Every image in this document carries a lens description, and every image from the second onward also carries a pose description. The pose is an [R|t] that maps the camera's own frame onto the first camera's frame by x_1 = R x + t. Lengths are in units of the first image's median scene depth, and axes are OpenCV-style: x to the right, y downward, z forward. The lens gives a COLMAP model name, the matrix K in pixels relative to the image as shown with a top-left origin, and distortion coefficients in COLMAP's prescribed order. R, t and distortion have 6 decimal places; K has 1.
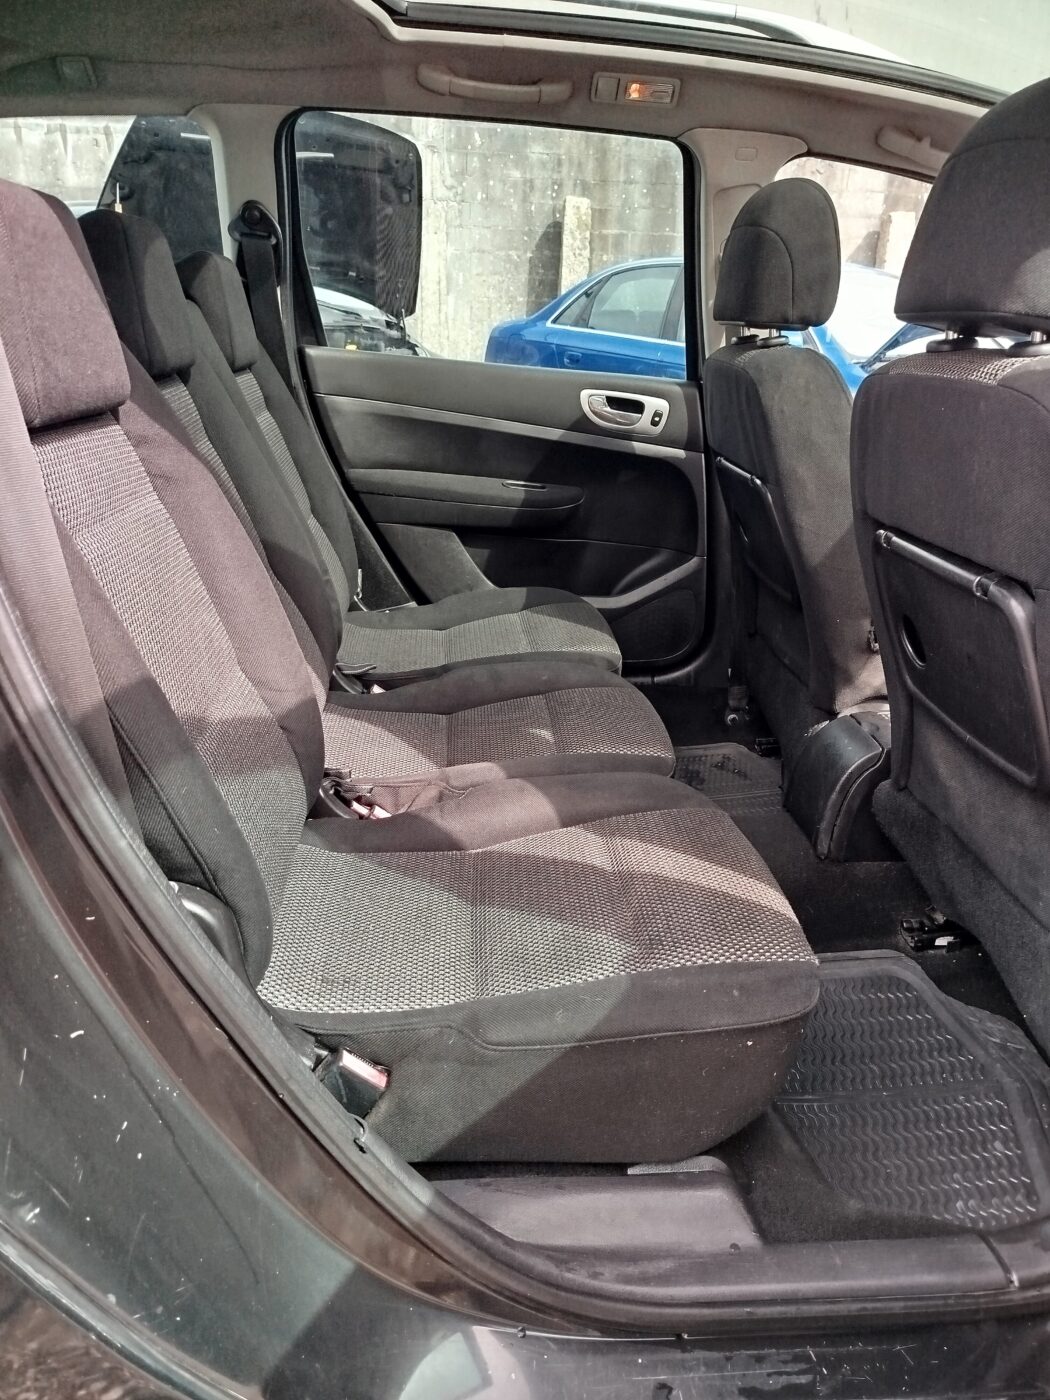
lens RADIAL K [[977.3, 0, 525.6], [0, 977.3, 698.2], [0, 0, 1]] dist [0.013182, -0.007147]
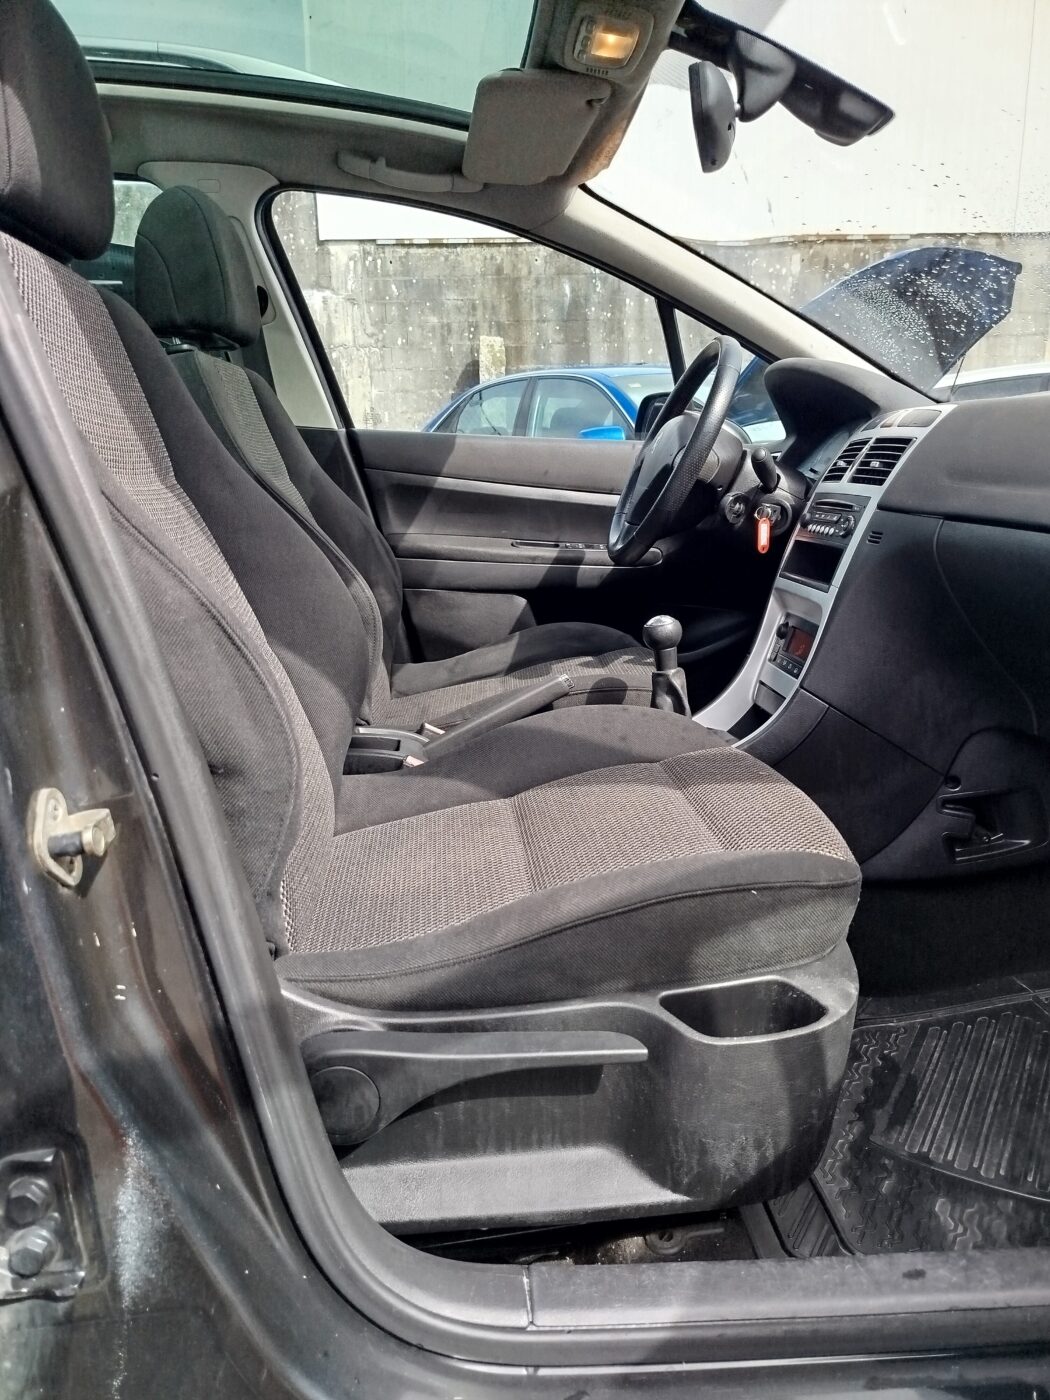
lens RADIAL K [[977.3, 0, 524.7], [0, 977.3, 701.5], [0, 0, 1]] dist [0.013182, -0.007147]
pose [[0.998151, -0.039700, -0.046018, 0.119487], [0.032810, 0.989344, -0.141855, 0.022535], [0.051160, 0.140083, 0.988817, 0.024345]]
